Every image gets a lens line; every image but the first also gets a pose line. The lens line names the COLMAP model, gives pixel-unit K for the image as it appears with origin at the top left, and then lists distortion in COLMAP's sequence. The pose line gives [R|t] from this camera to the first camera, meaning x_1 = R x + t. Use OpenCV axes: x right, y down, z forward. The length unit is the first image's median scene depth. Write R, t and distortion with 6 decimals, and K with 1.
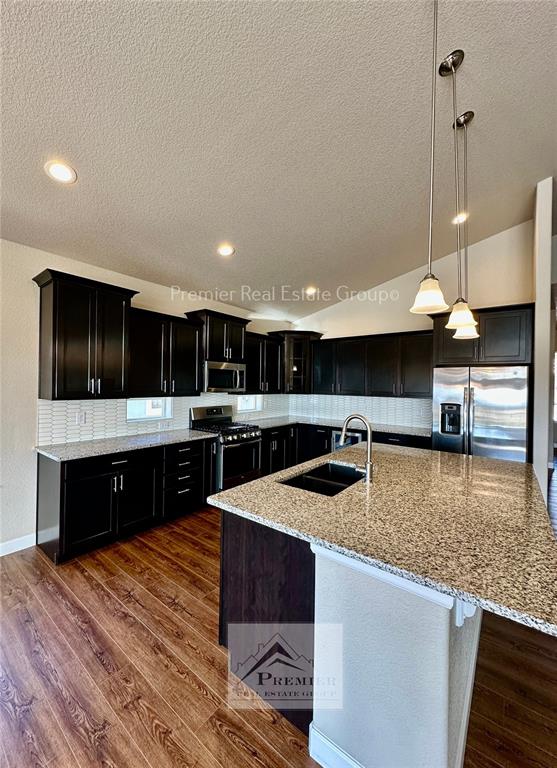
lens RADIAL K [[310.3, 0, 277.9], [0, 310.3, 384.0], [0, 0, 1]] dist [-0.001303, -0.000102]
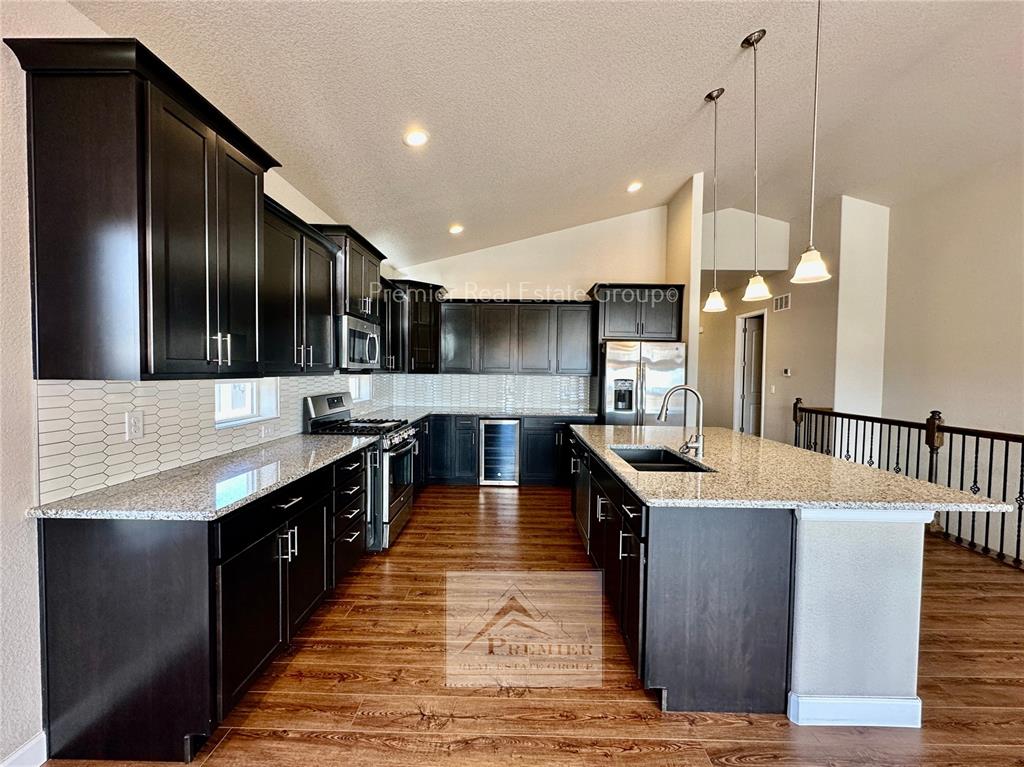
lens RADIAL K [[409.0, 0, 513.1], [0, 409.0, 382.6], [0, 0, 1]] dist [-0.002413, 0.000042]
pose [[0.787619, -0.022012, 0.615769, -0.623889], [-0.002332, 0.999248, 0.038702, 0.031744], [-0.616158, -0.031918, 0.786975, 0.260880]]
